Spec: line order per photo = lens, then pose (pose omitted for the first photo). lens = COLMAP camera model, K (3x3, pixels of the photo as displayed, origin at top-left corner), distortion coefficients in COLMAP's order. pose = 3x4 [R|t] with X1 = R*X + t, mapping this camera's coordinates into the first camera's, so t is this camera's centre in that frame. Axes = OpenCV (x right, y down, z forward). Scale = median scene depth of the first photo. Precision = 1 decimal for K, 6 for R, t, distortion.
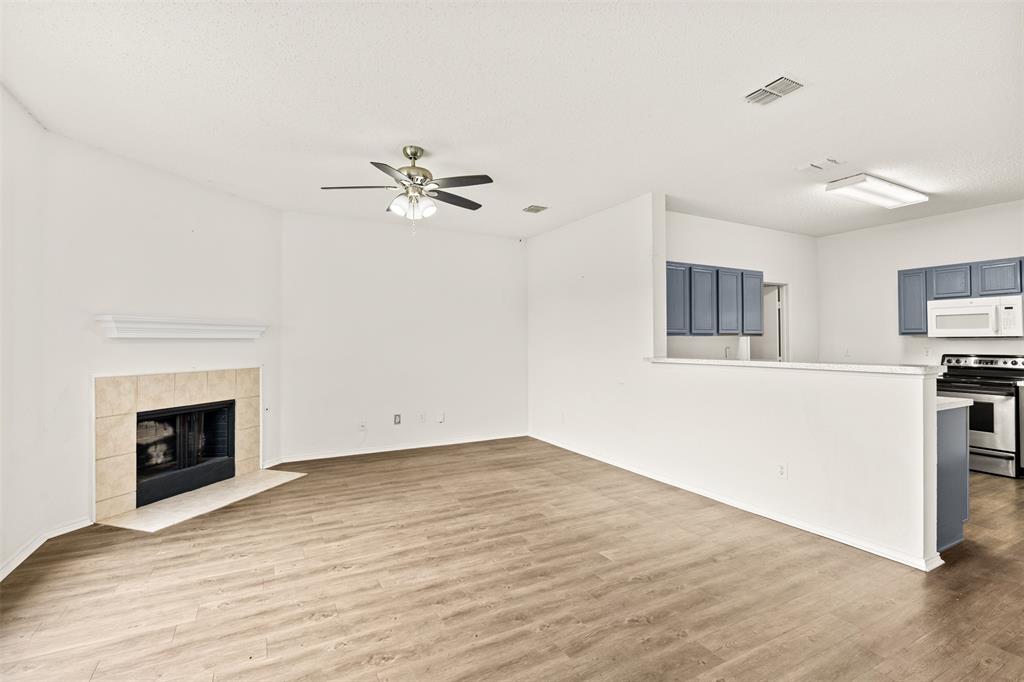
lens RADIAL K [[483.3, 0, 514.9], [0, 483.3, 337.5], [0, 0, 1]] dist [-0.000288, 0.000046]
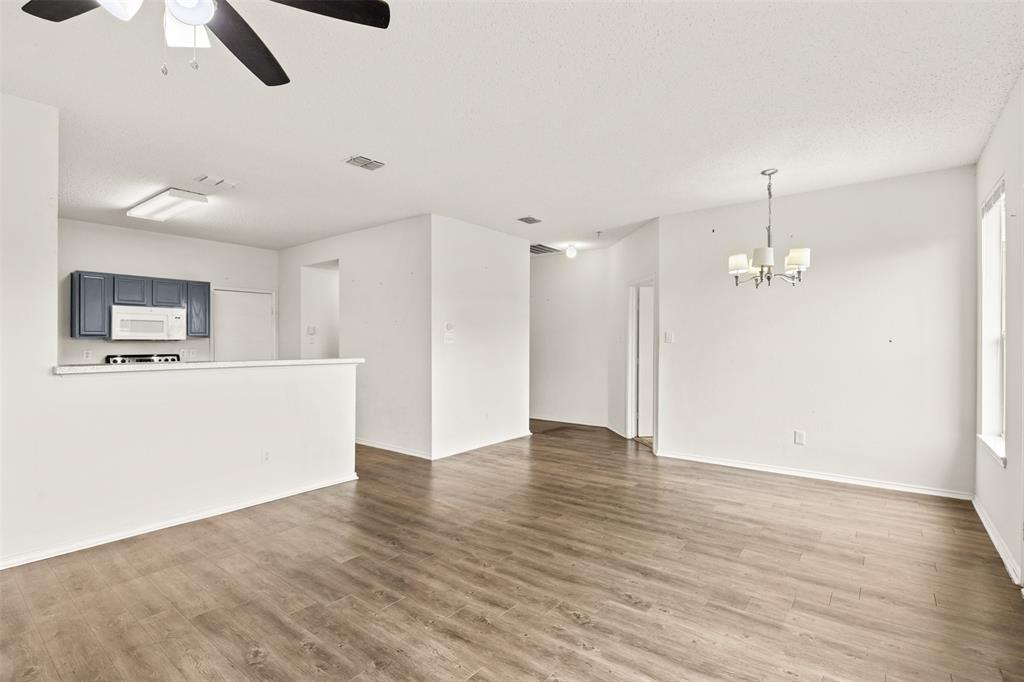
lens RADIAL K [[491.0, 0, 512.0], [0, 491.0, 341.0], [0, 0, 1]] dist [0.002507, 0.000184]
pose [[-0.408143, 0.006206, 0.912897, -0.583895], [-0.006427, 0.999933, -0.009671, 0.008830], [-0.912895, -0.009814, -0.408076, 0.744565]]
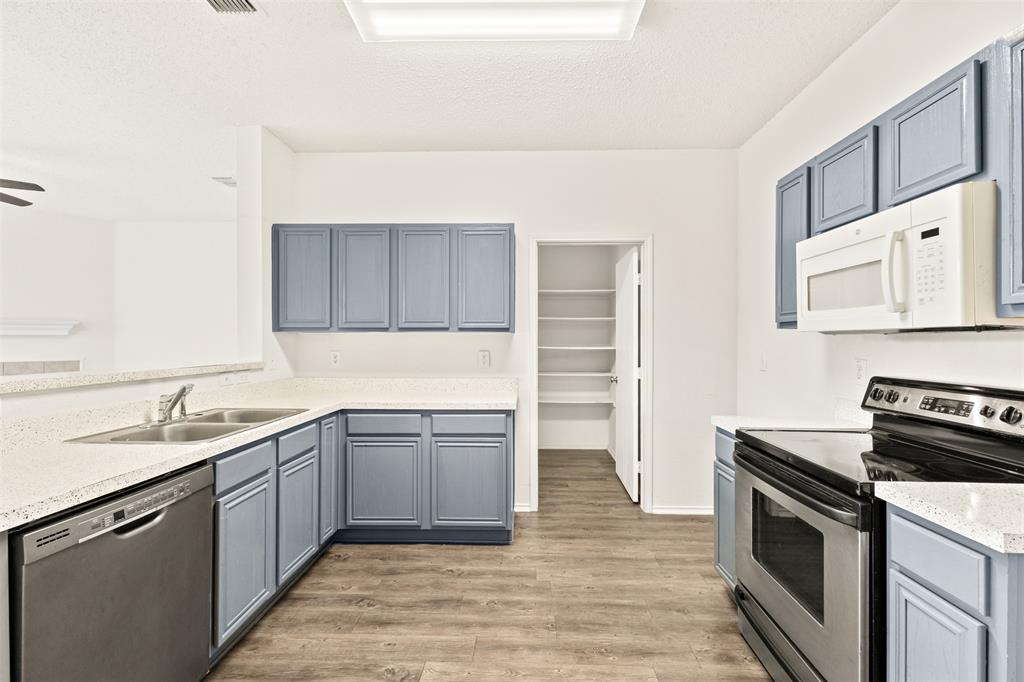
lens RADIAL K [[440.6, 0, 516.8], [0, 440.6, 340.4], [0, 0, 1]] dist [0.008446, -0.000243]
pose [[0.862811, 0.007494, -0.505471, 0.977816], [-0.002450, 0.999940, 0.010642, 0.003541], [0.505521, -0.007944, 0.862778, 0.654836]]
